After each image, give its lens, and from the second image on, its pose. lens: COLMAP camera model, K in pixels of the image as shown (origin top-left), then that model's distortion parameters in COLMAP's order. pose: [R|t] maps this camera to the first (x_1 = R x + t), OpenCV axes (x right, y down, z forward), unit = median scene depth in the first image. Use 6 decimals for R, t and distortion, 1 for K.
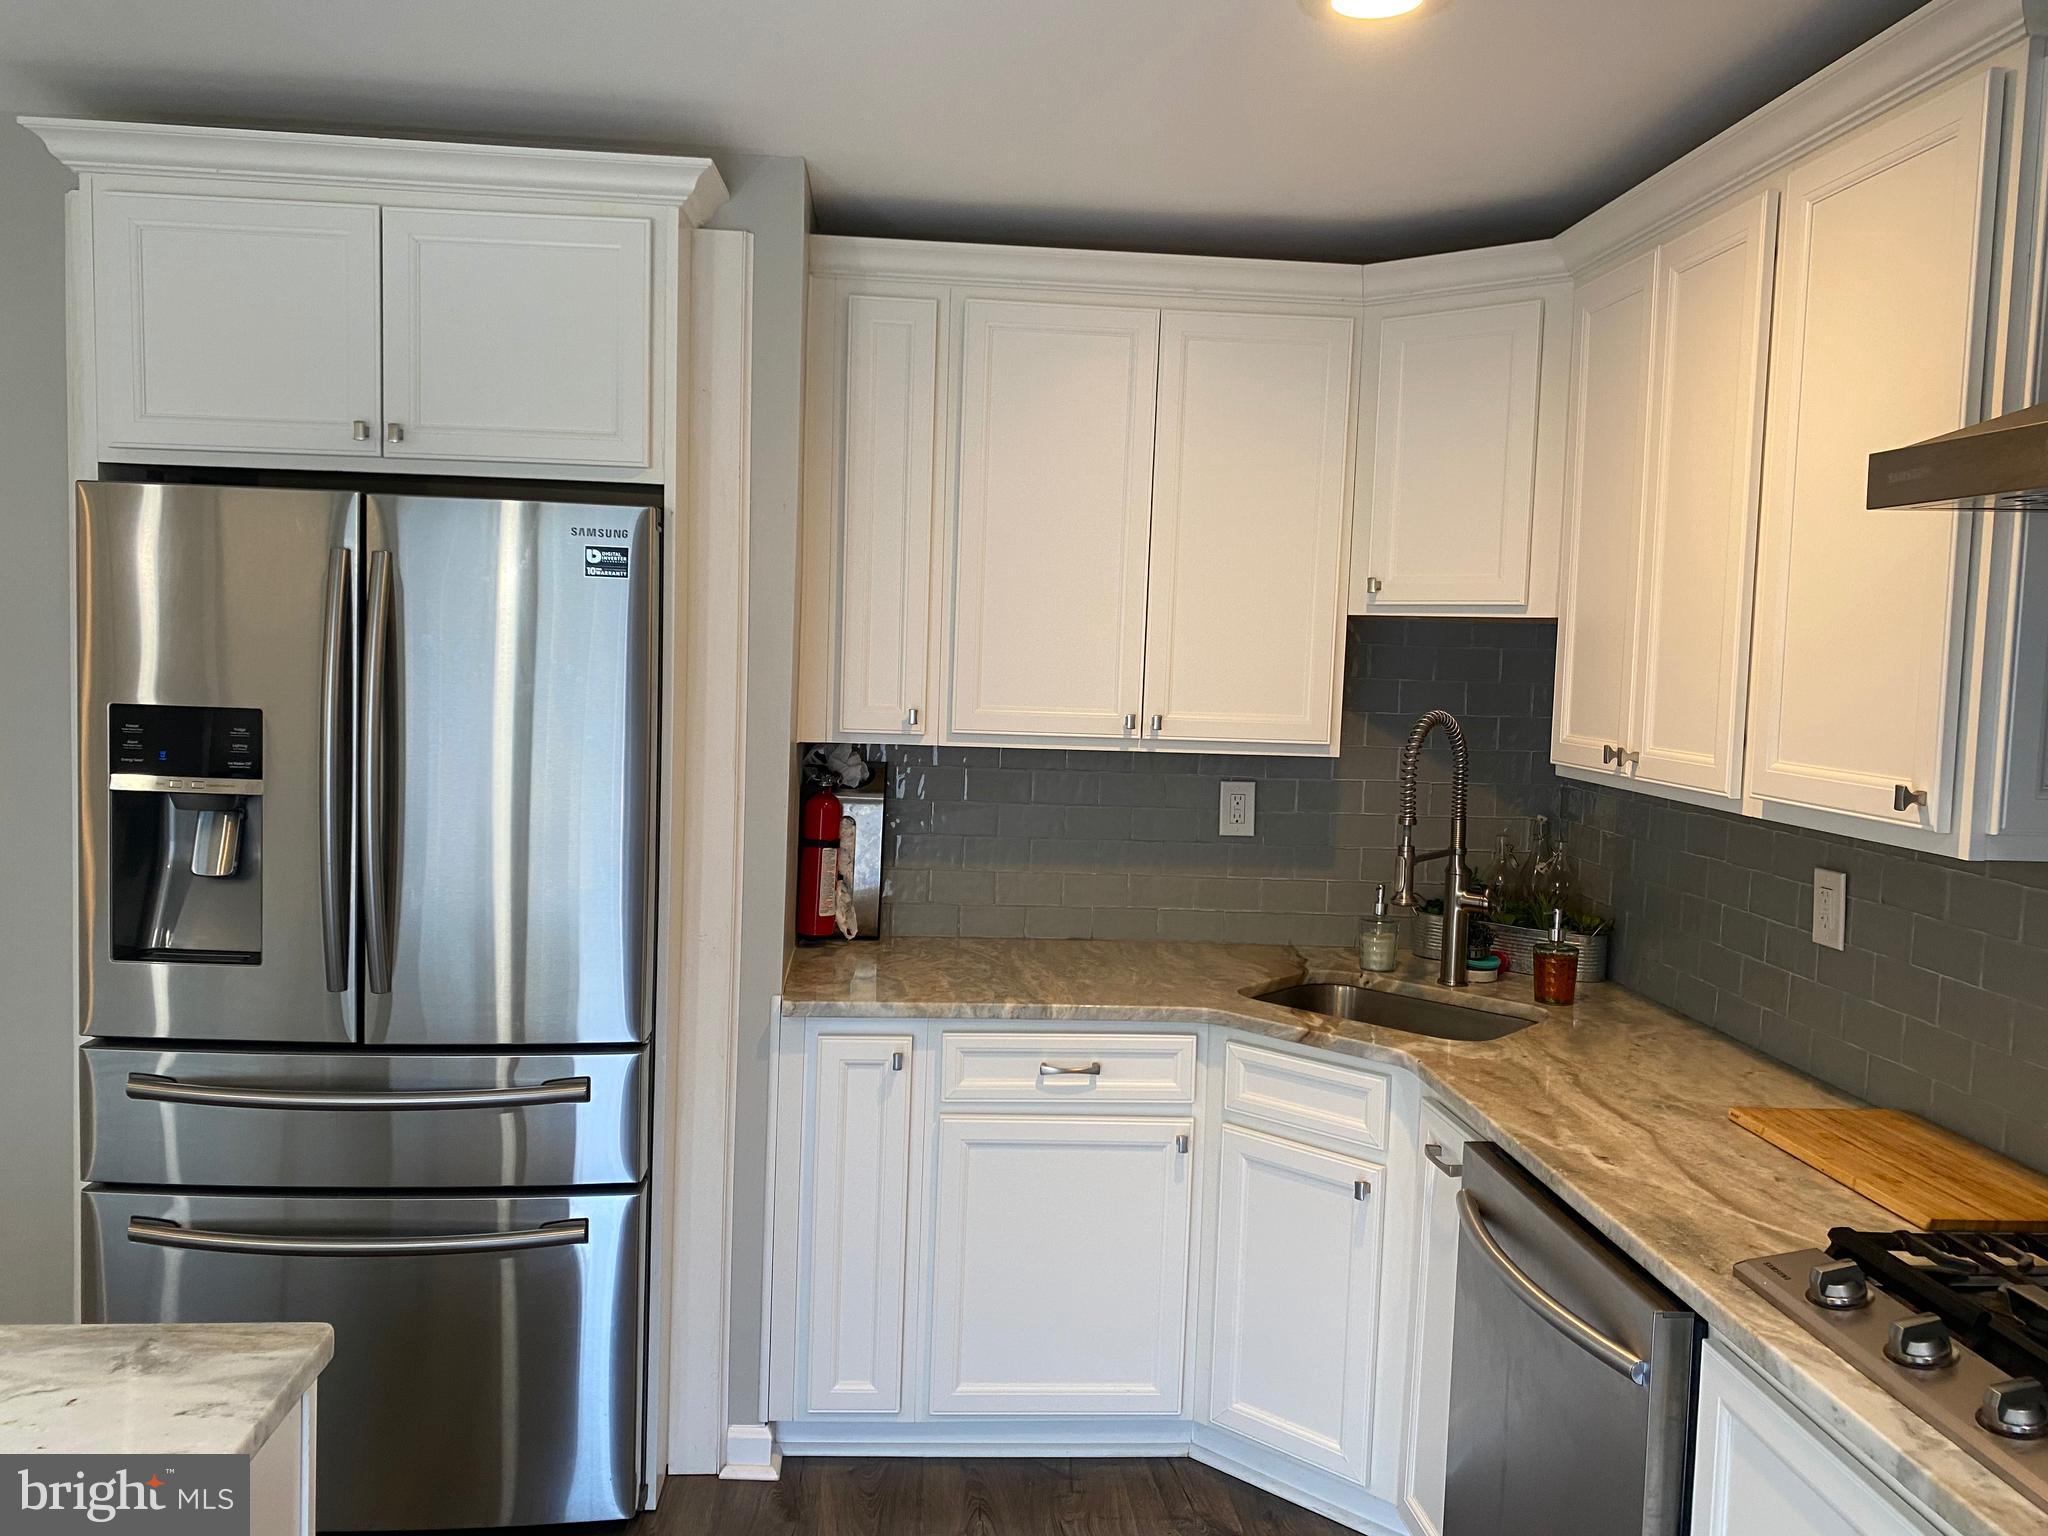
lens RADIAL K [[1570.9, 0, 1044.1], [0, 1570.9, 751.5], [0, 0, 1]] dist [0.045458, -0.051751]
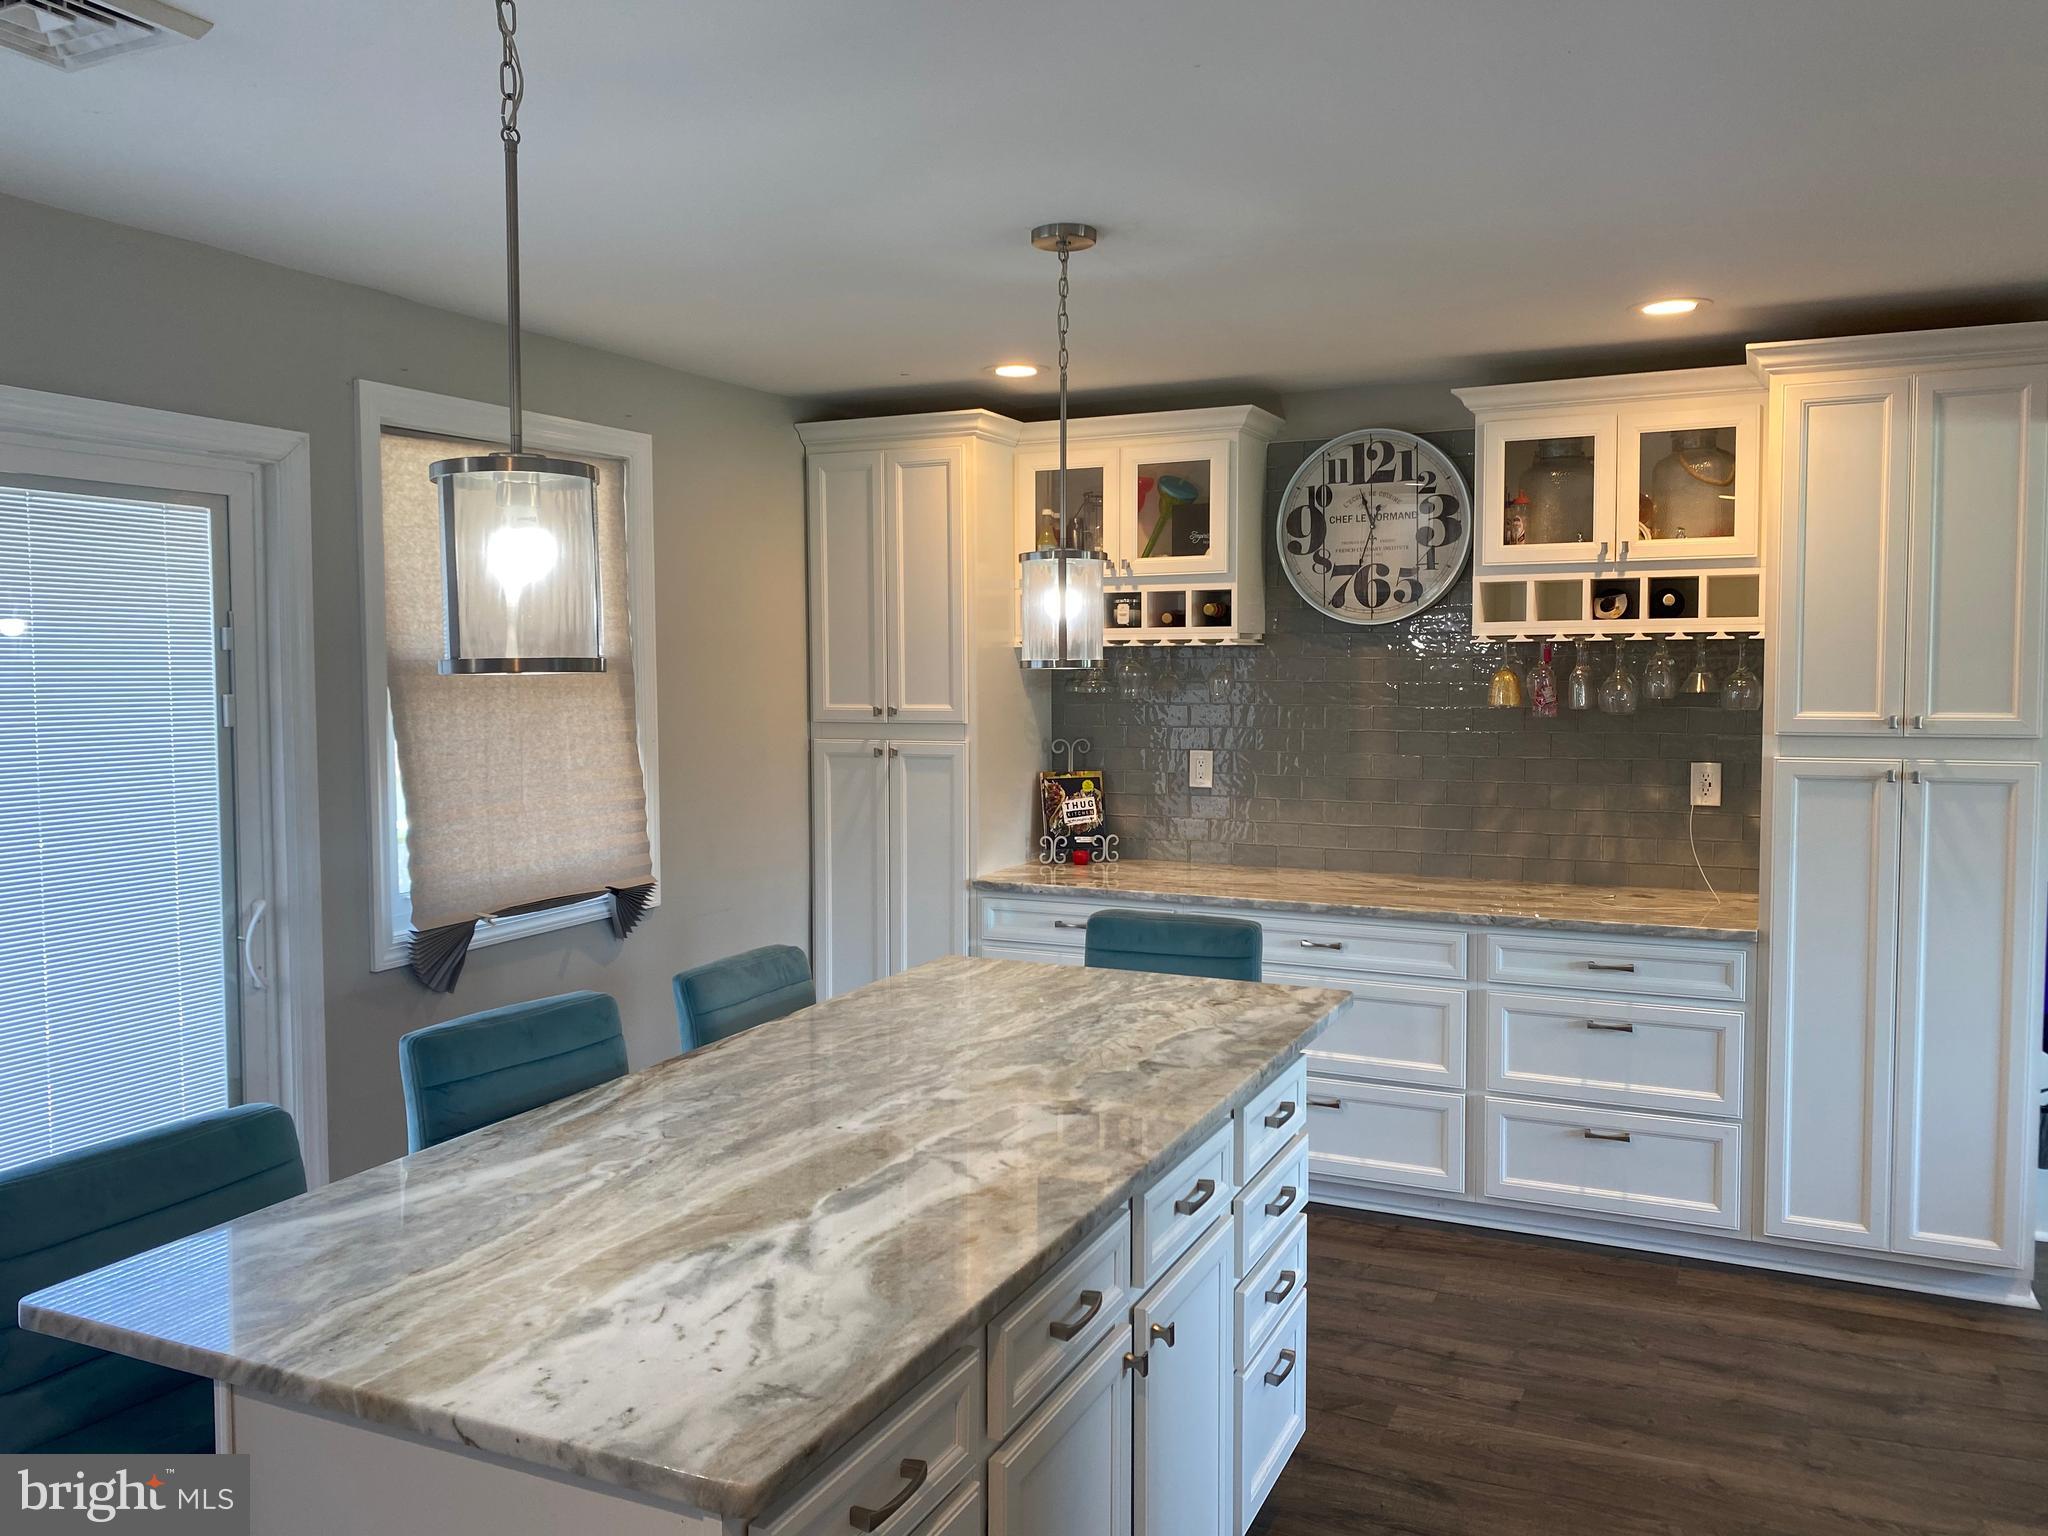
lens RADIAL K [[1570.9, 0, 1035.7], [0, 1570.9, 759.6], [0, 0, 1]] dist [0.045458, -0.051751]
pose [[-0.491866, 0.022586, -0.870378, 0.121182], [-0.072844, 0.995091, 0.066987, -0.055950], [0.867618, 0.096351, -0.487807, 0.866540]]
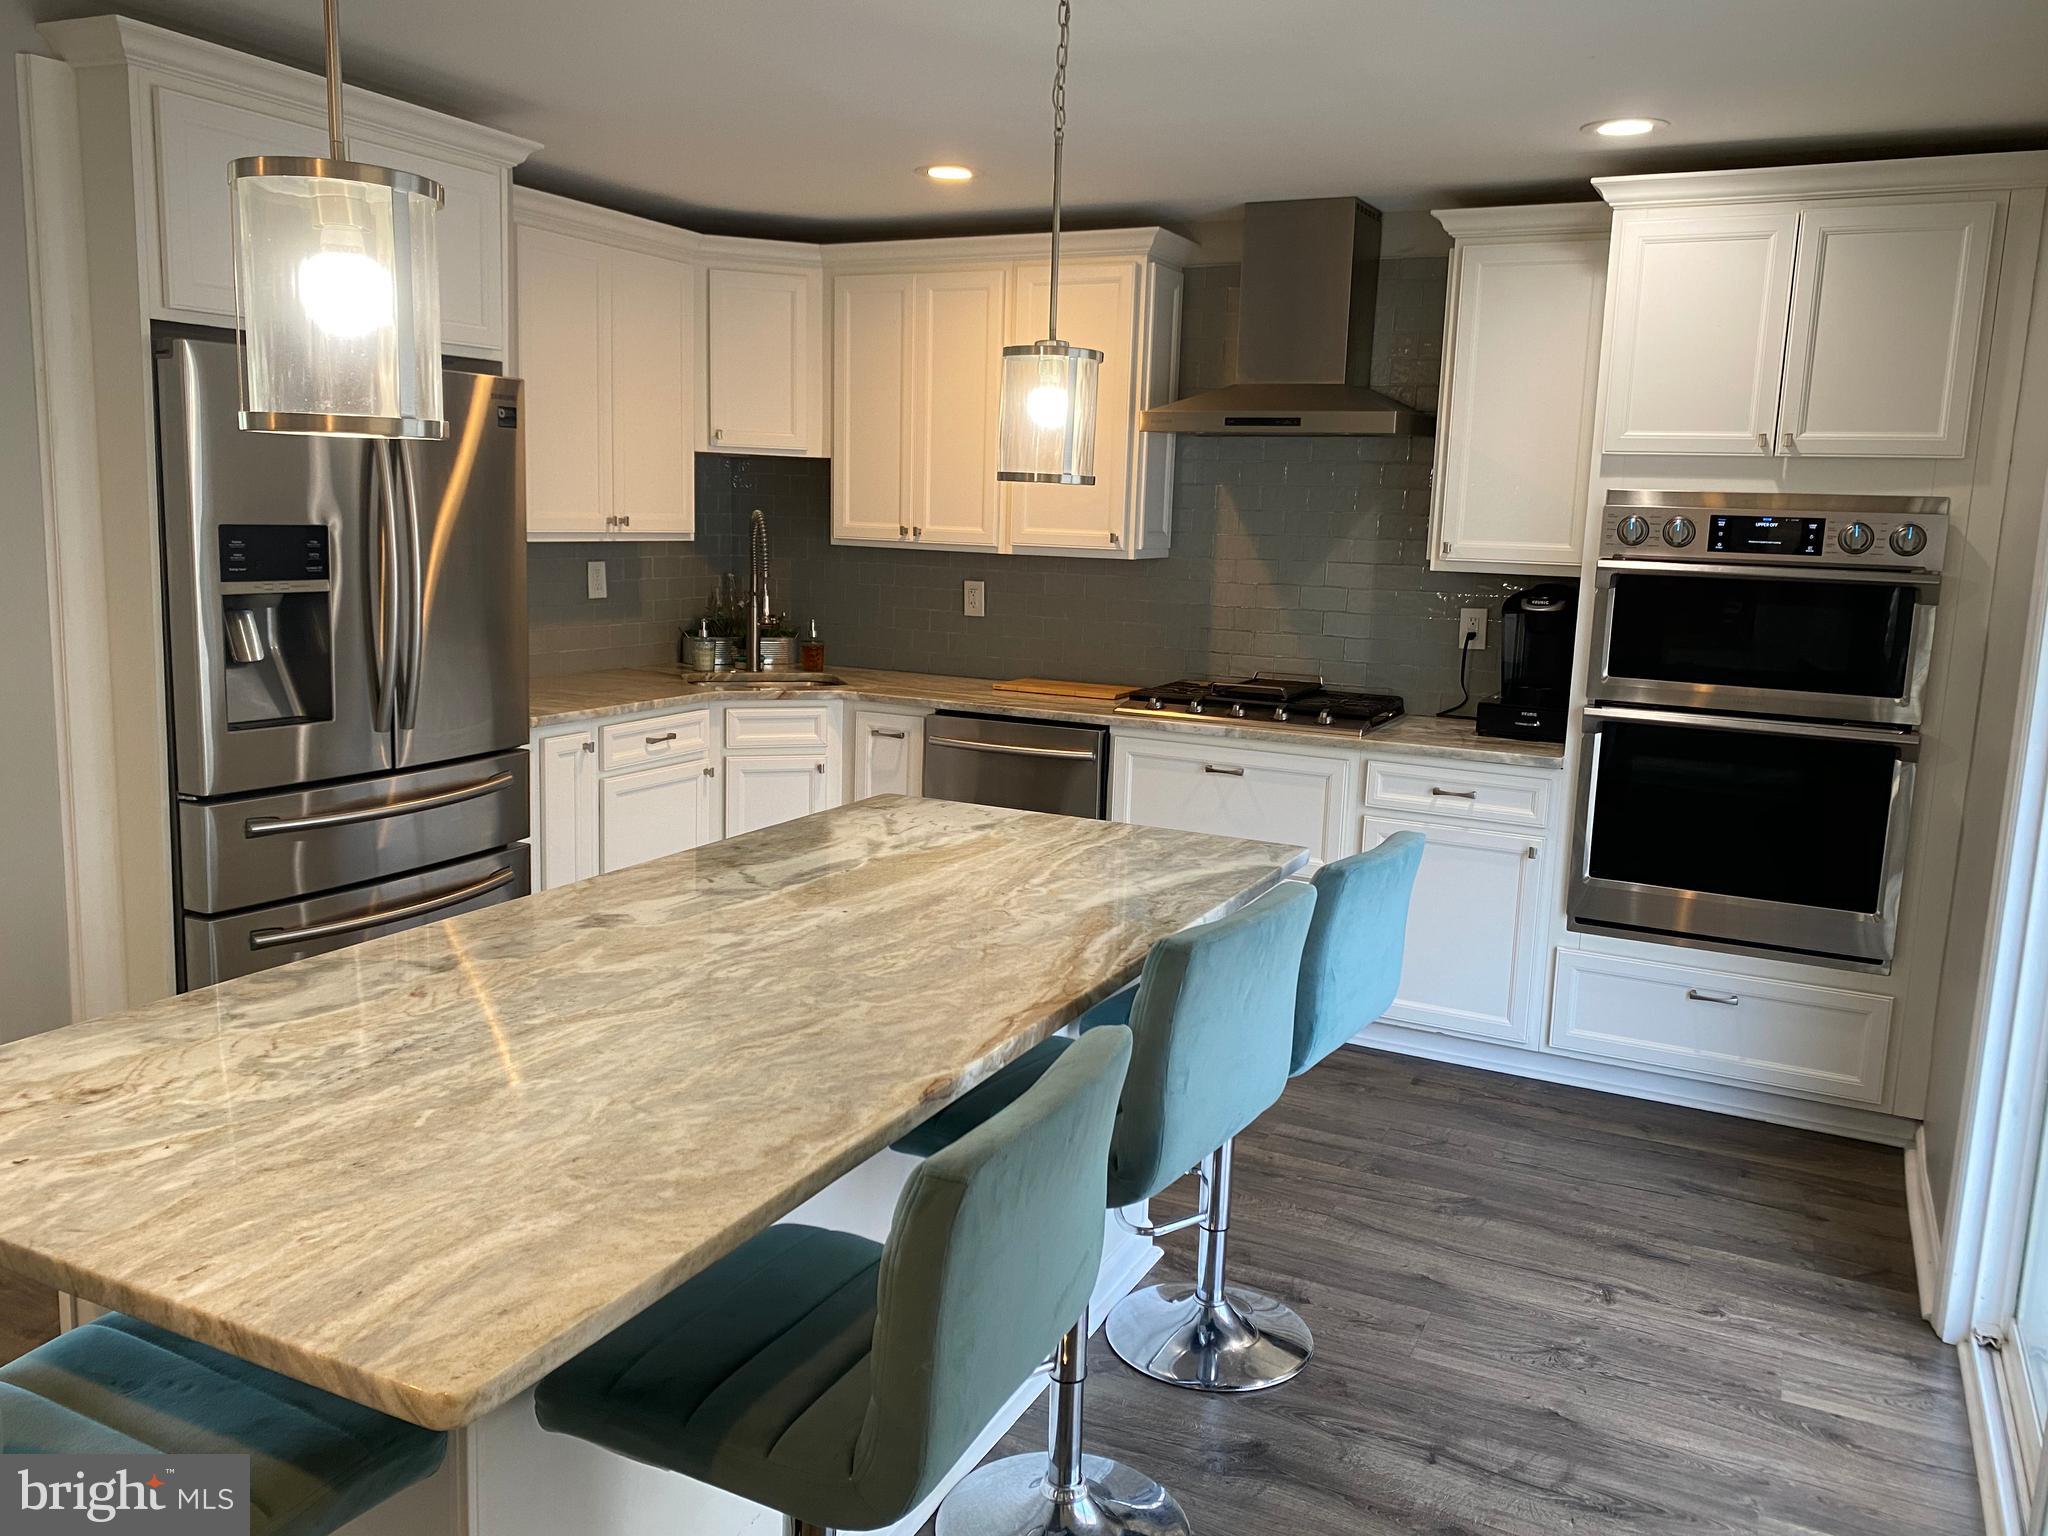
lens RADIAL K [[1570.9, 0, 1027.4], [0, 1570.9, 763.2], [0, 0, 1]] dist [0.045458, -0.051751]
pose [[0.515270, -0.156960, 0.842532, -1.262164], [0.045001, 0.986685, 0.156293, -0.010687], [-0.855845, -0.042618, 0.515473, -0.177302]]
